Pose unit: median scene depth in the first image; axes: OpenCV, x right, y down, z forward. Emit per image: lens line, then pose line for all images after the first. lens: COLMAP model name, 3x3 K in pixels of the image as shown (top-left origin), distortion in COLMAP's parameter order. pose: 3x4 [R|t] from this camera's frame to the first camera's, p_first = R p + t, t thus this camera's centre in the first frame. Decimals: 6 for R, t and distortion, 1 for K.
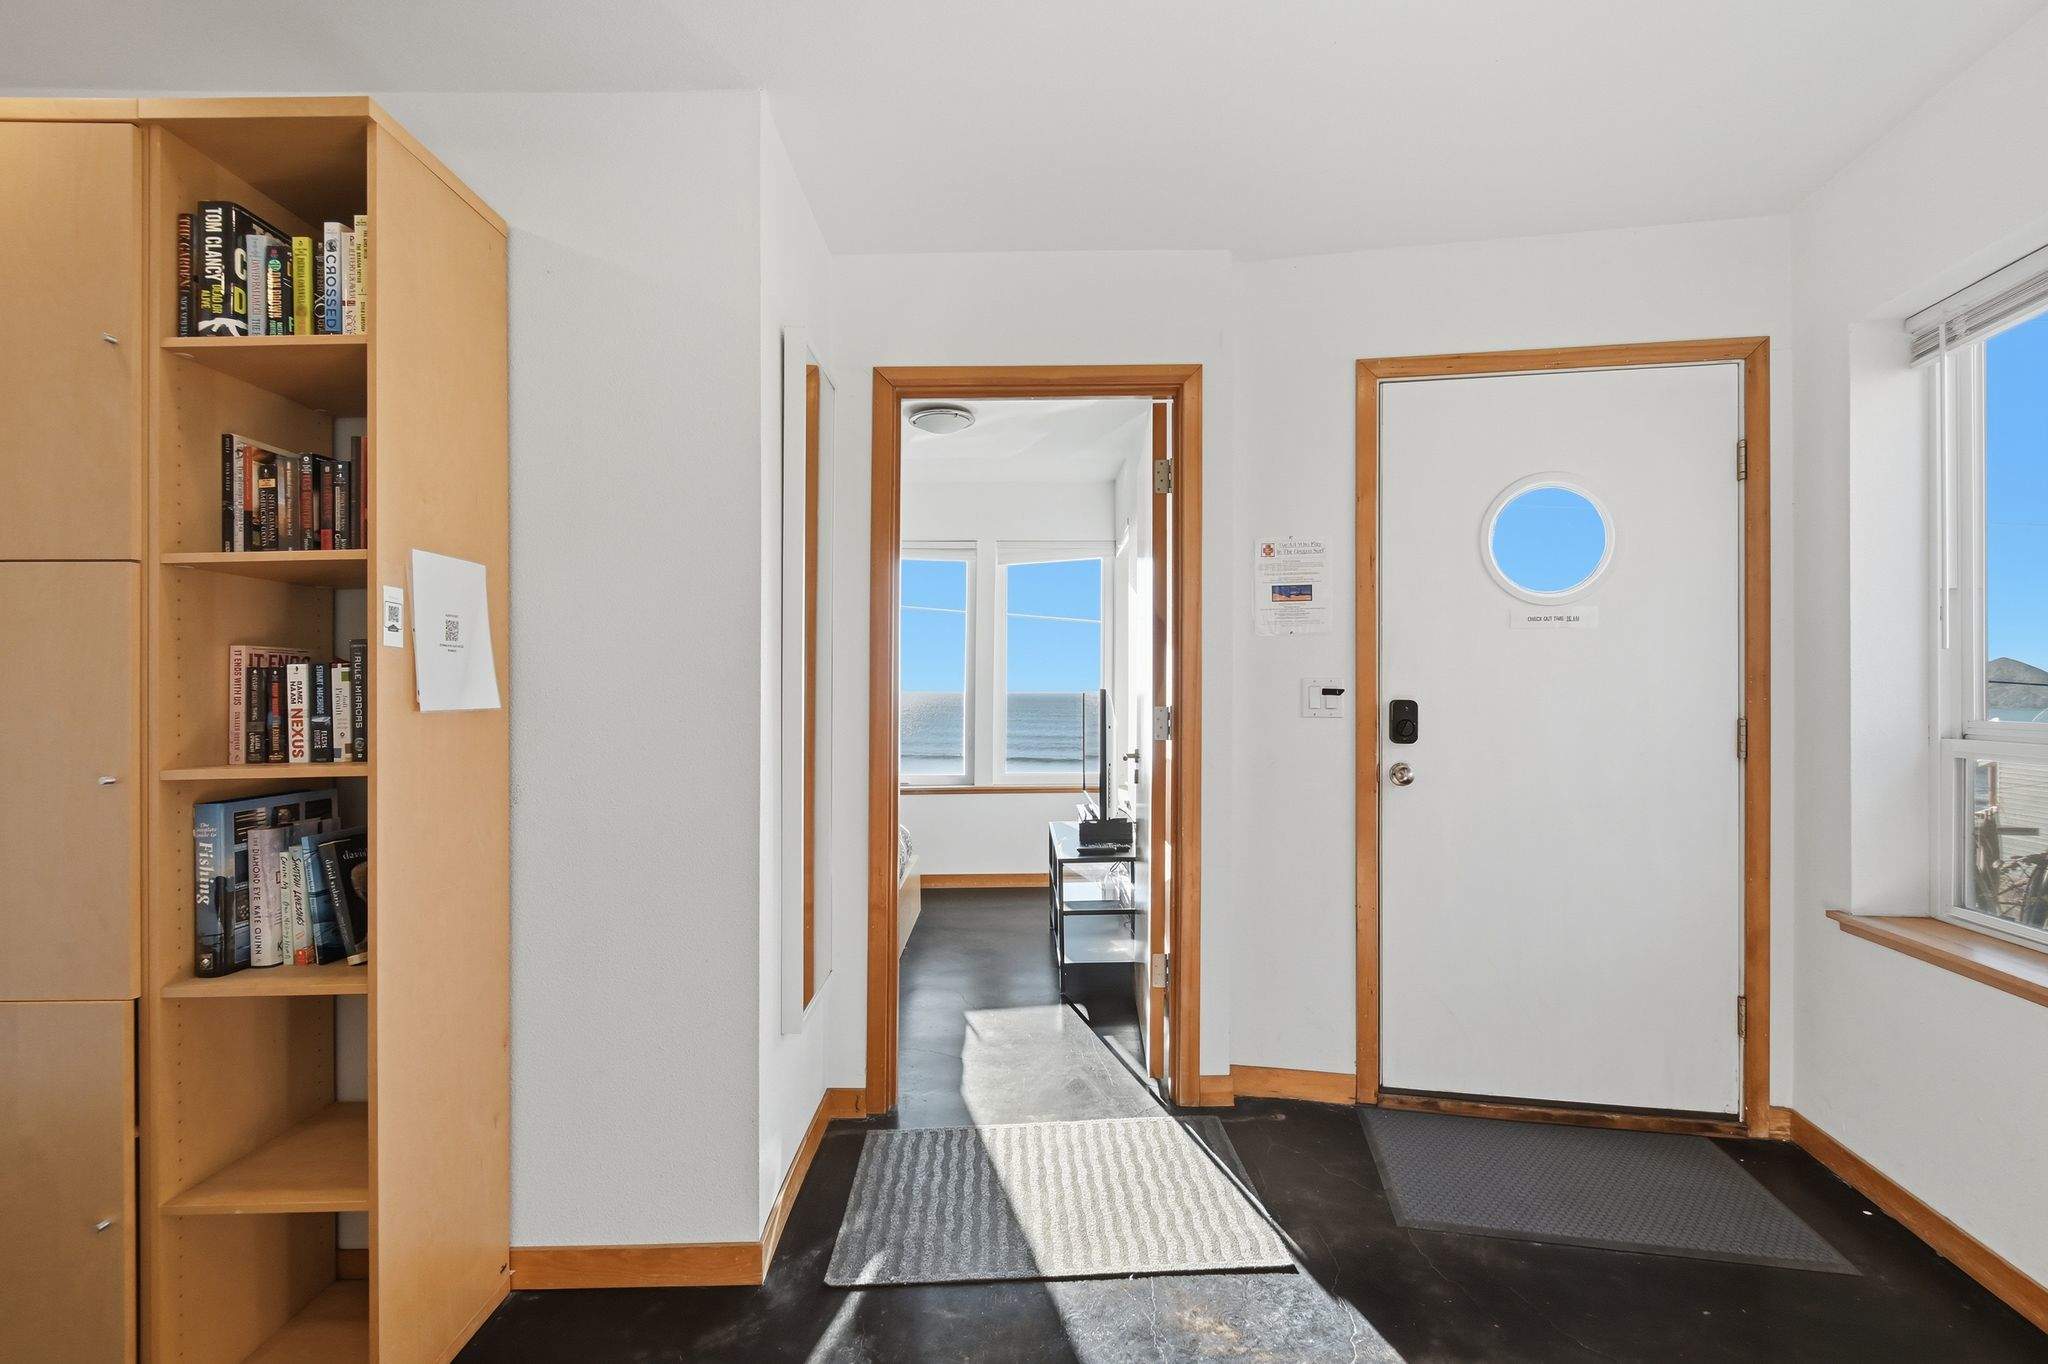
lens RADIAL K [[910.2, 0, 1032.2], [0, 910.2, 683.5], [0, 0, 1]] dist [0.001405, -0.001924]
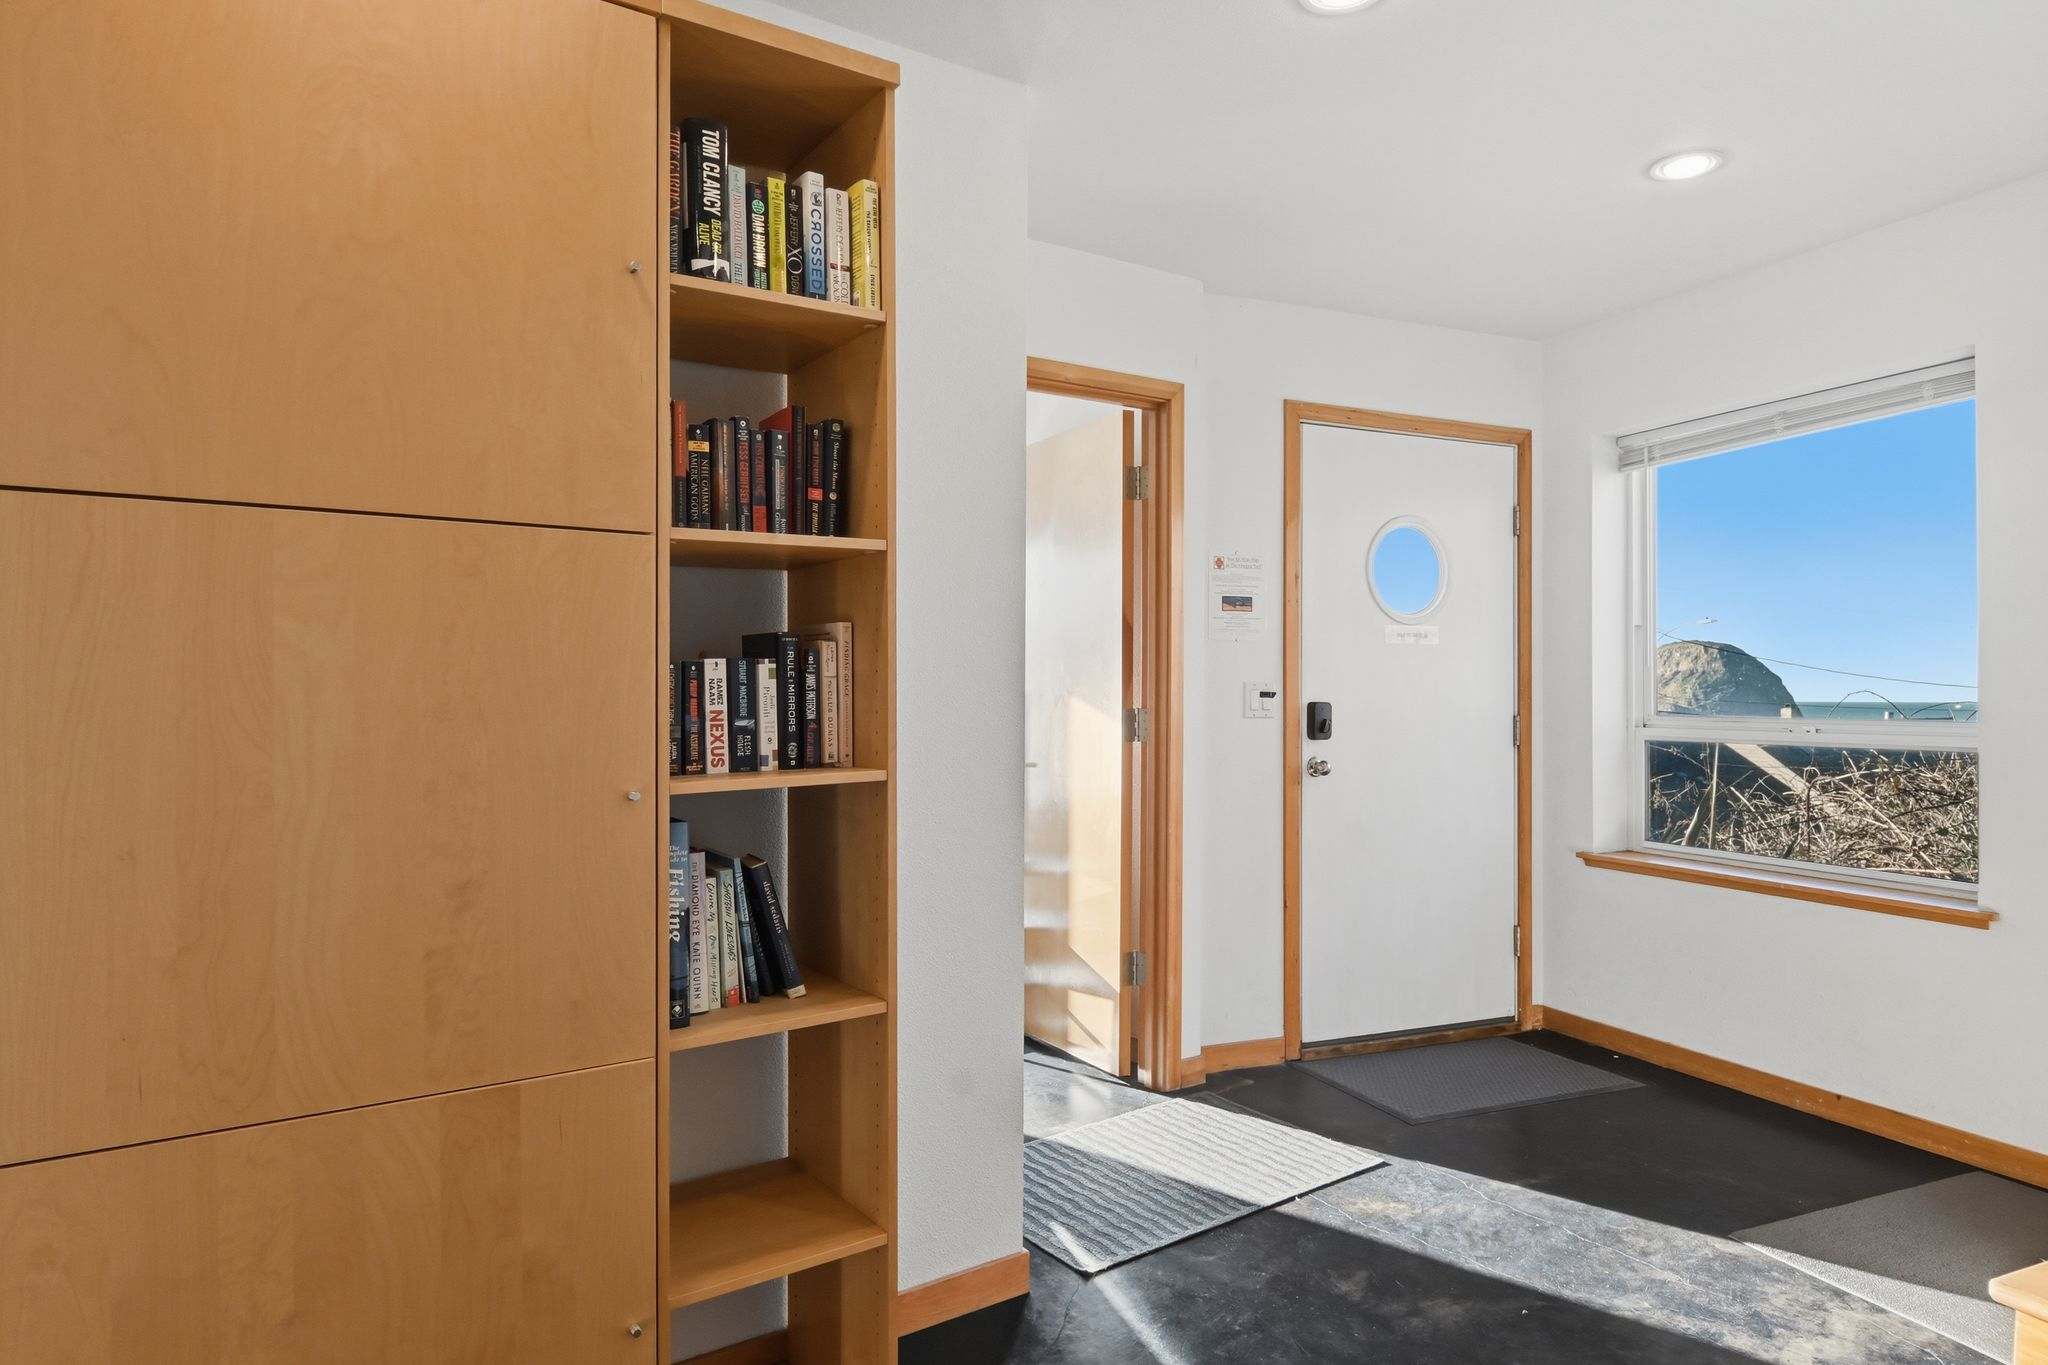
lens RADIAL K [[1227.3, 0, 1022.9], [0, 1227.3, 673.2], [0, 0, 1]] dist [0.002220, 0.000292]
pose [[0.829677, 0.012900, 0.558095, -1.192336], [-0.008165, 0.999906, -0.010974, 0.002866], [-0.558184, 0.004548, 0.829704, -0.119220]]
